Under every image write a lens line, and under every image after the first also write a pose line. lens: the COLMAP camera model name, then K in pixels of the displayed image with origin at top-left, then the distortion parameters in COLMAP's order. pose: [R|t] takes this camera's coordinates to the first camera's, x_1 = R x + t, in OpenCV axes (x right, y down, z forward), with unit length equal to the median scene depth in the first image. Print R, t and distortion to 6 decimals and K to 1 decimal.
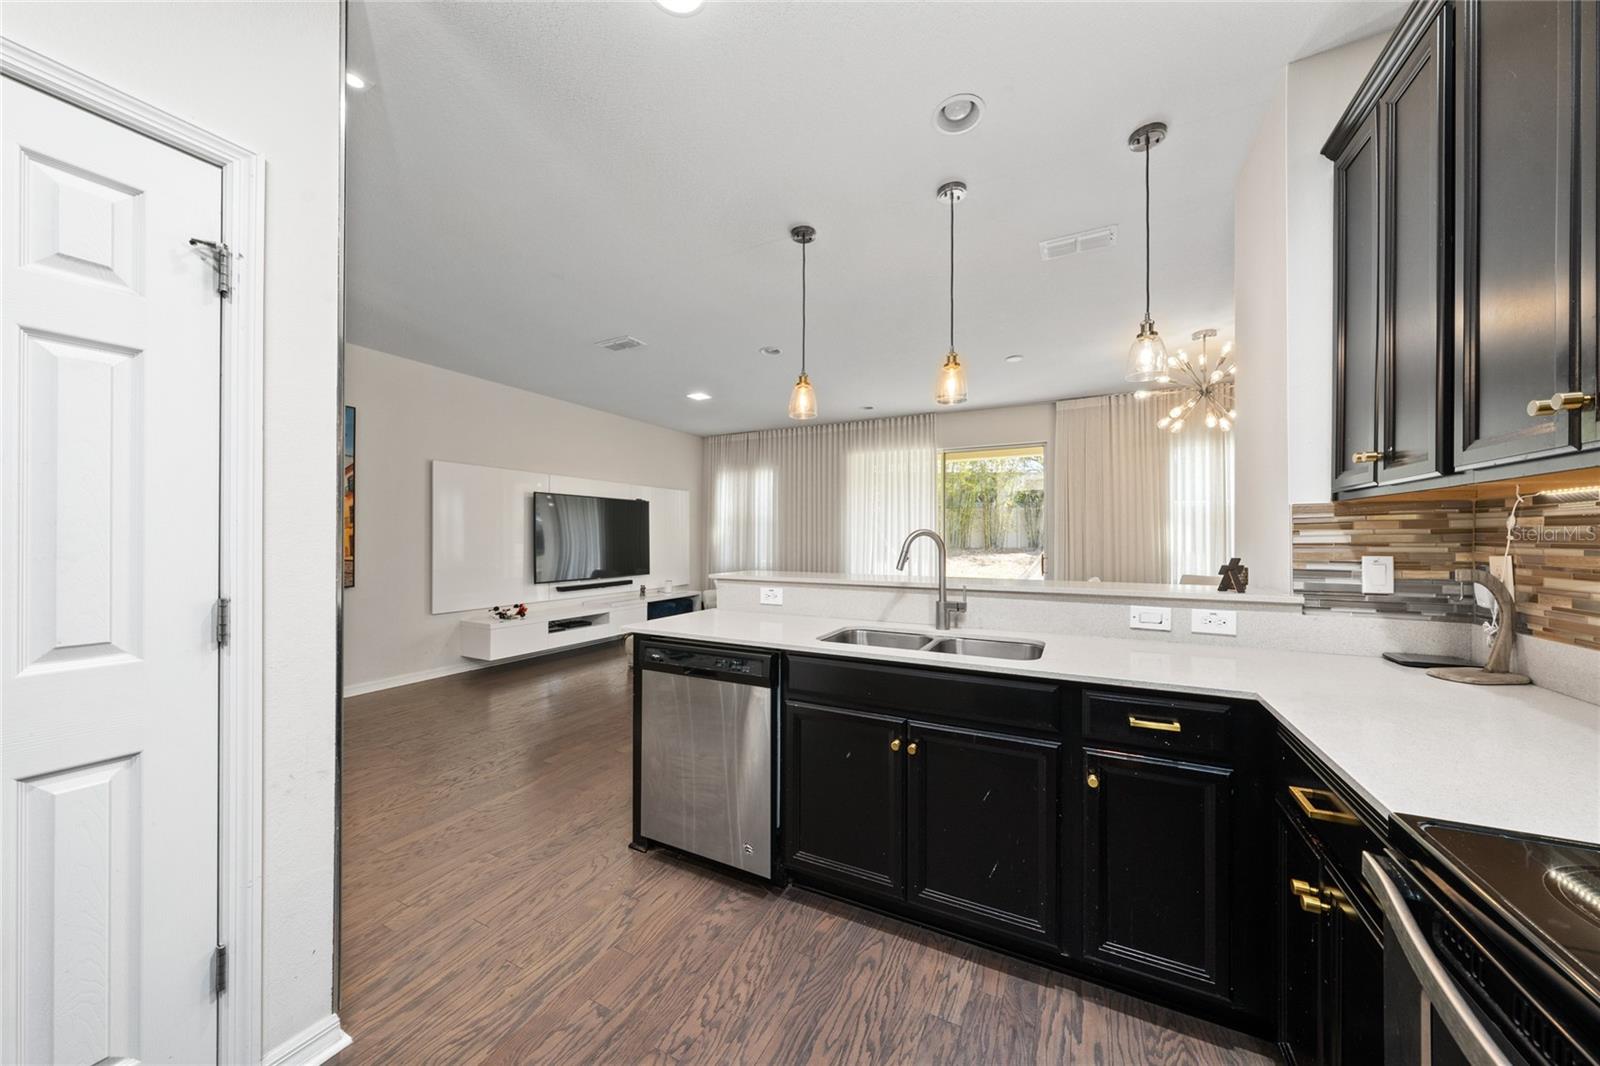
lens RADIAL K [[542.6, 0, 797.0], [0, 542.6, 539.5], [0, 0, 1]] dist [-0.001032, -0.000118]
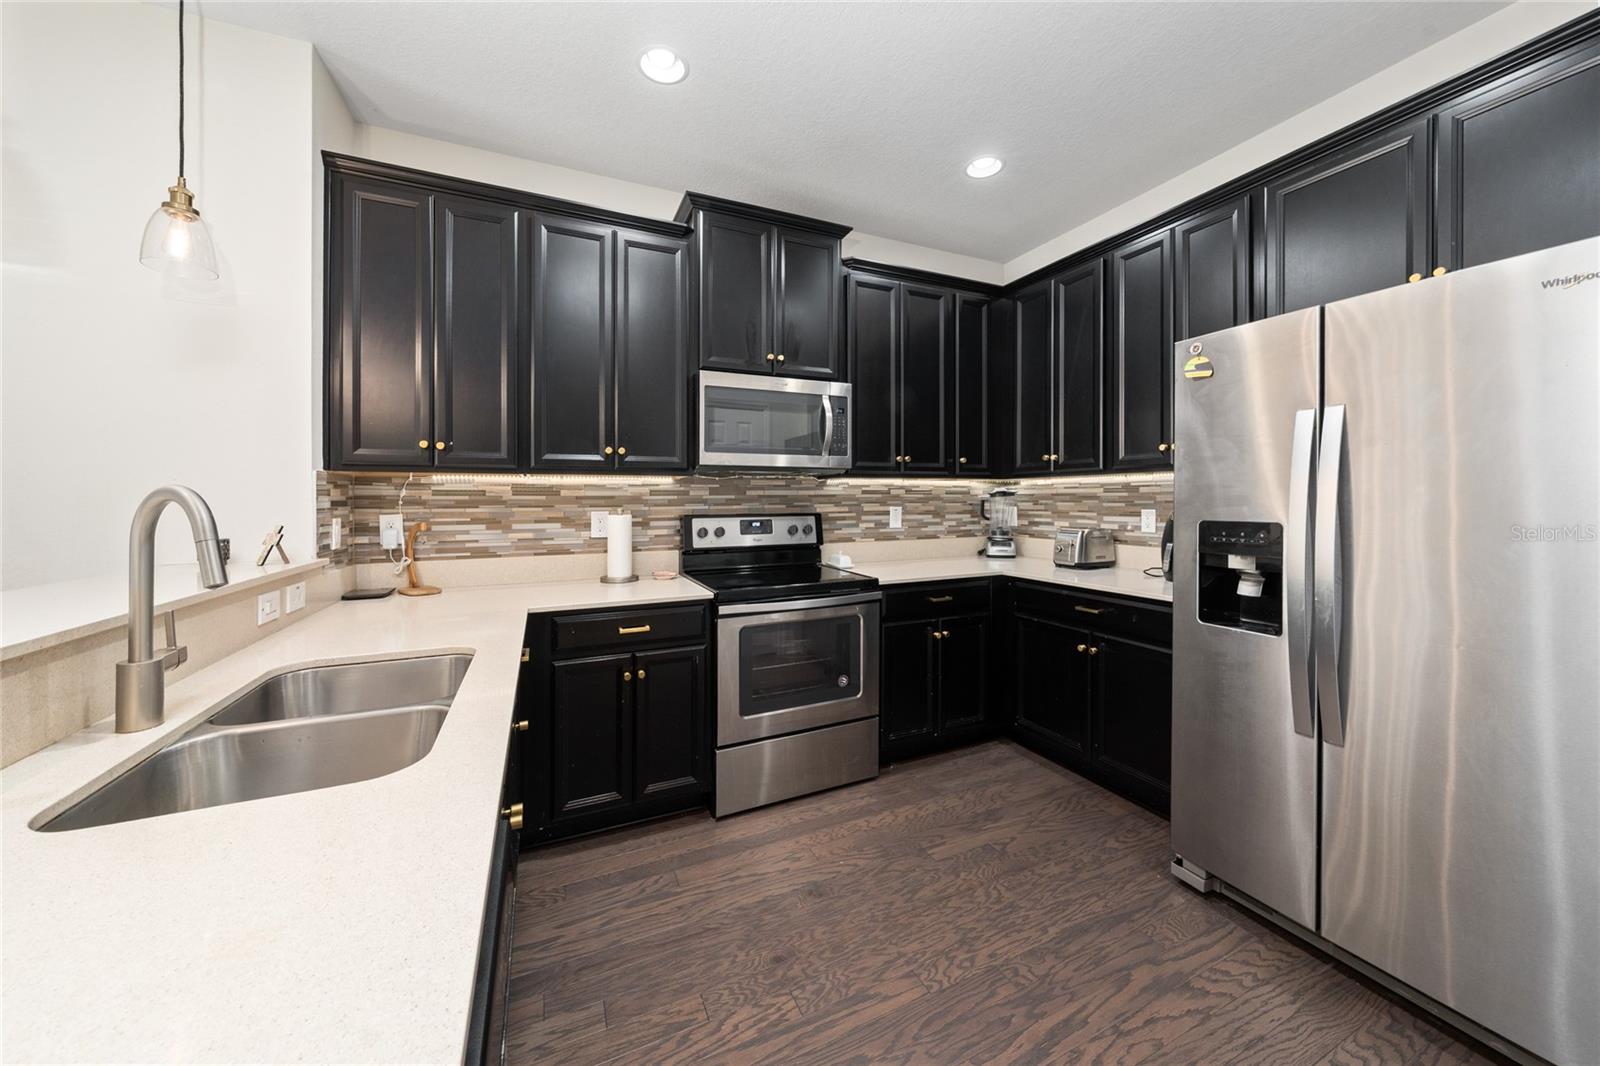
lens RADIAL K [[555.1, 0, 795.7], [0, 555.1, 500.3], [0, 0, 1]] dist [-0.000587, -0.000040]
pose [[-0.786320, 0.003490, 0.617809, -0.127404], [0.006361, 0.999977, 0.002446, -0.001681], [-0.617786, 0.005853, -0.786324, 0.336150]]
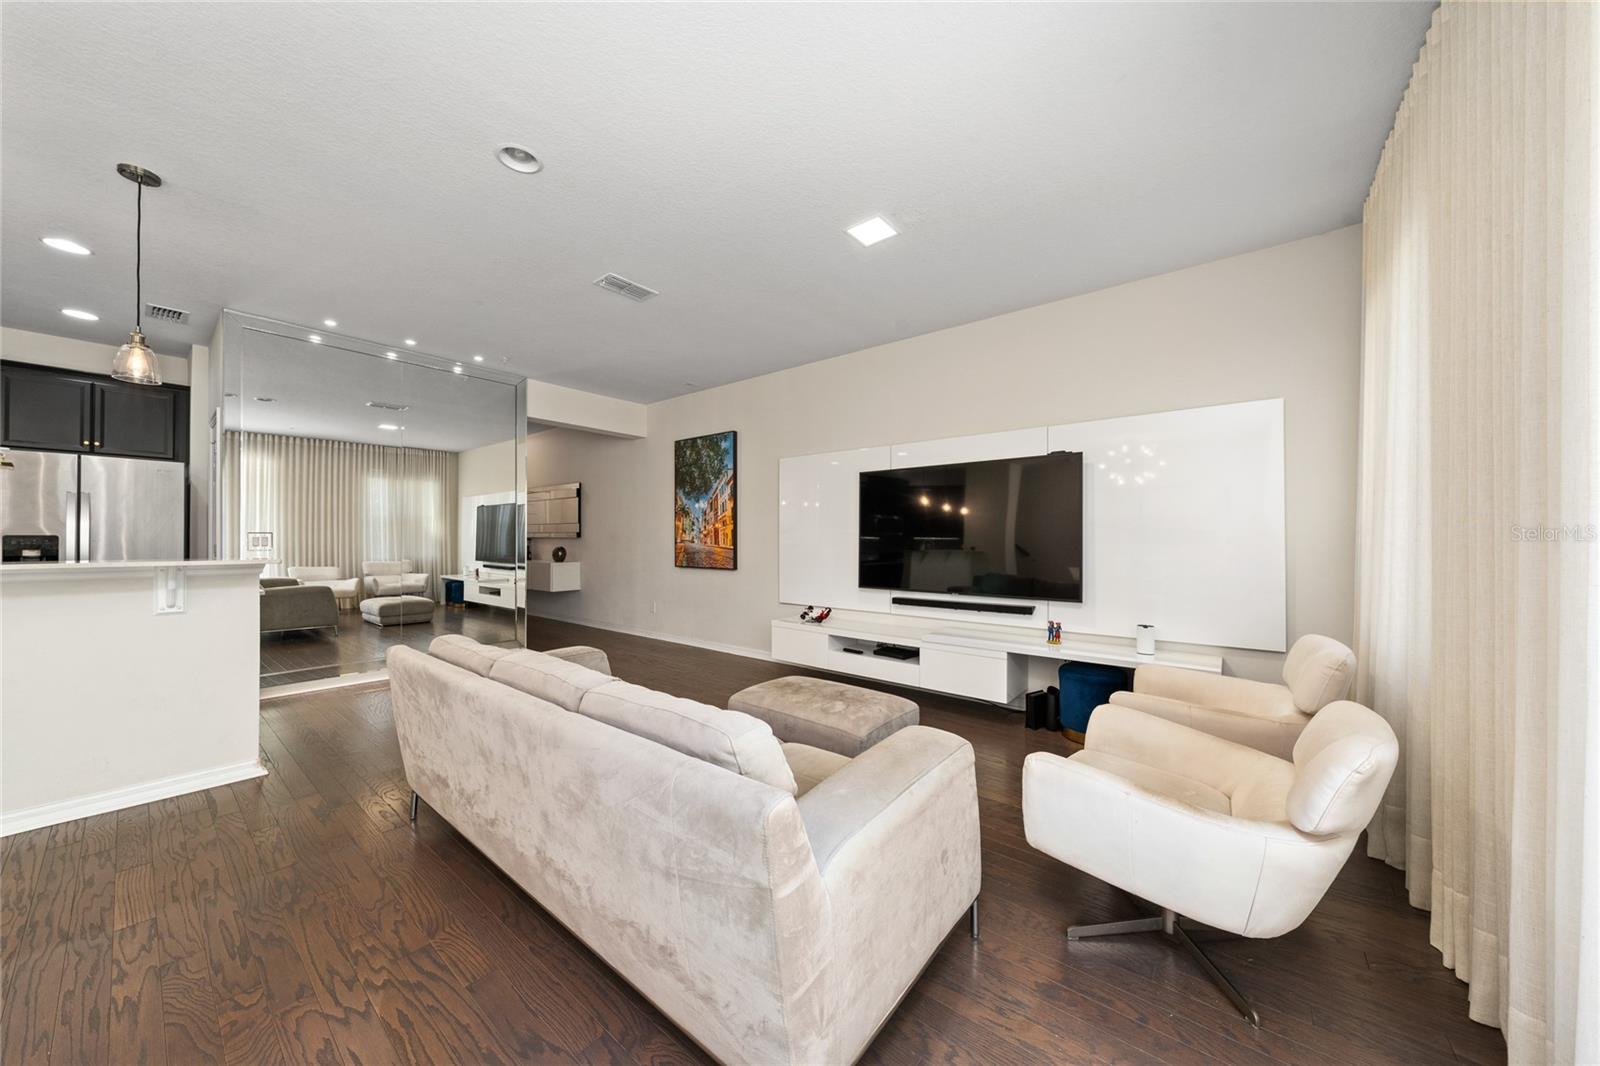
lens RADIAL K [[542.6, 0, 797.0], [0, 542.6, 539.5], [0, 0, 1]] dist [-0.001032, -0.000118]
pose [[-0.191045, 0.000598, -0.981581, 0.278621], [-0.005726, 0.999982, 0.001724, 0.008701], [0.981565, 0.005950, -0.191038, 0.926563]]
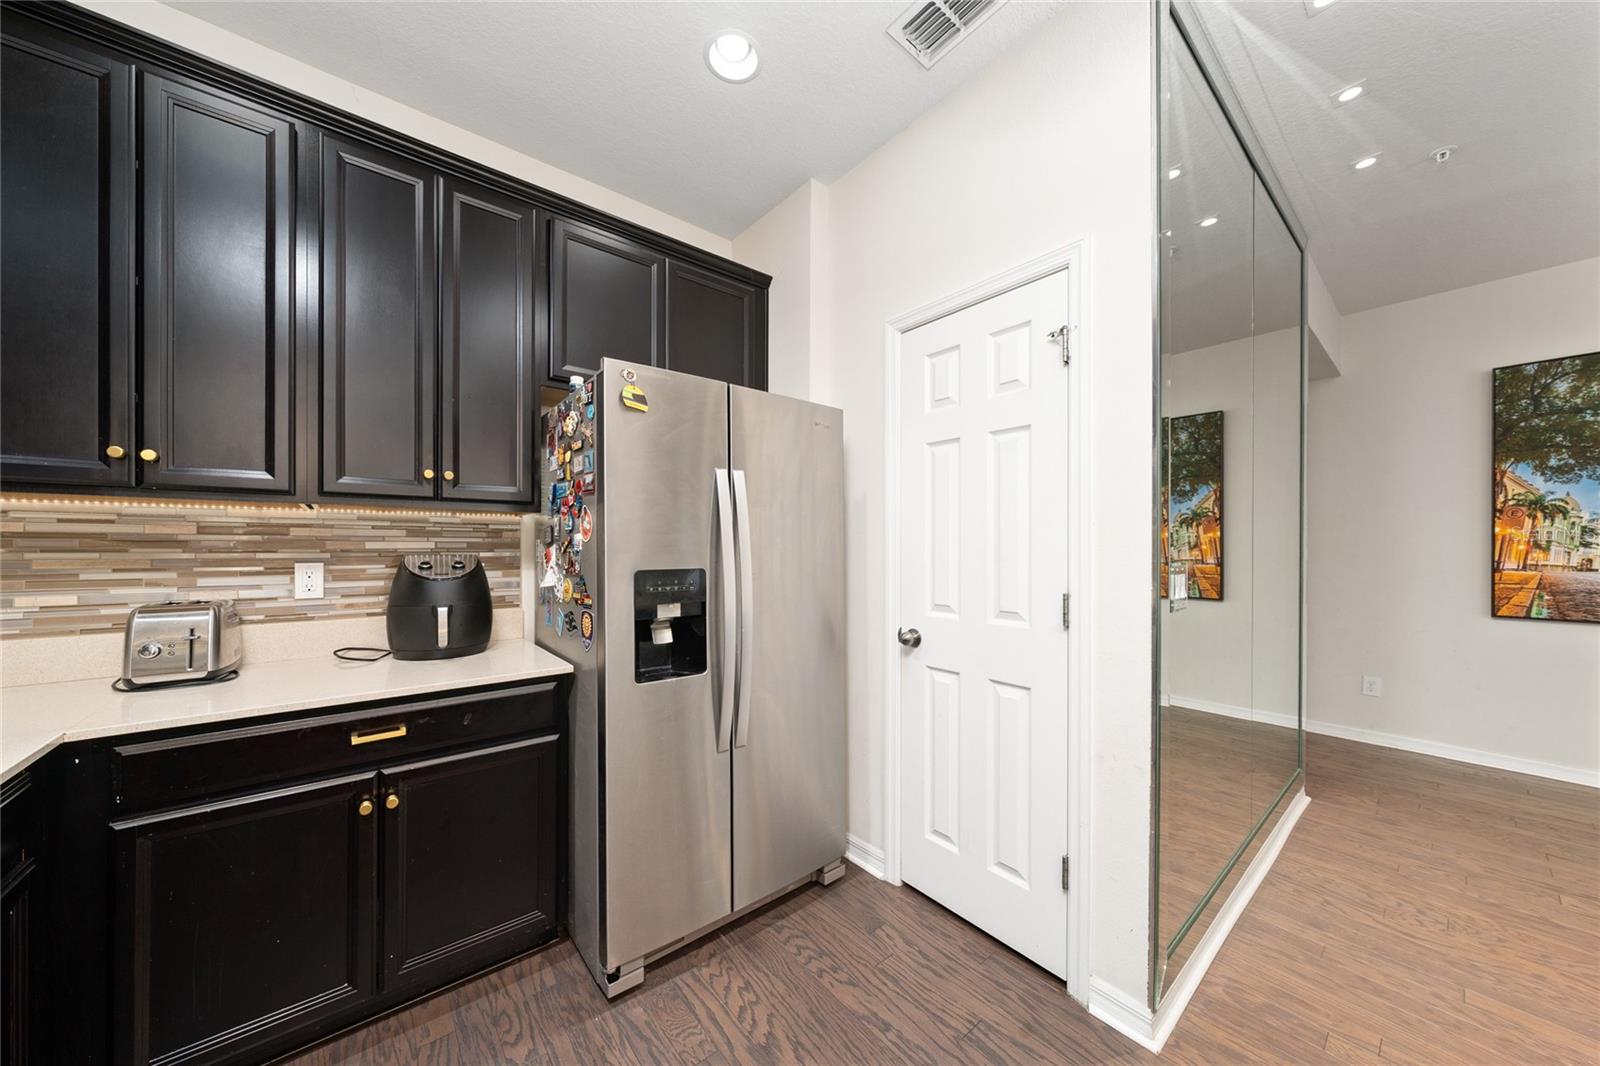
lens RADIAL K [[544.1, 0, 799.7], [0, 544.1, 549.5], [0, 0, 1]] dist [-0.000375, -0.000001]
pose [[-0.395869, 0.000284, -0.918307, 0.073138], [-0.002955, 0.999994, 0.001583, 0.000374], [0.918302, 0.003340, -0.395865, 0.162958]]
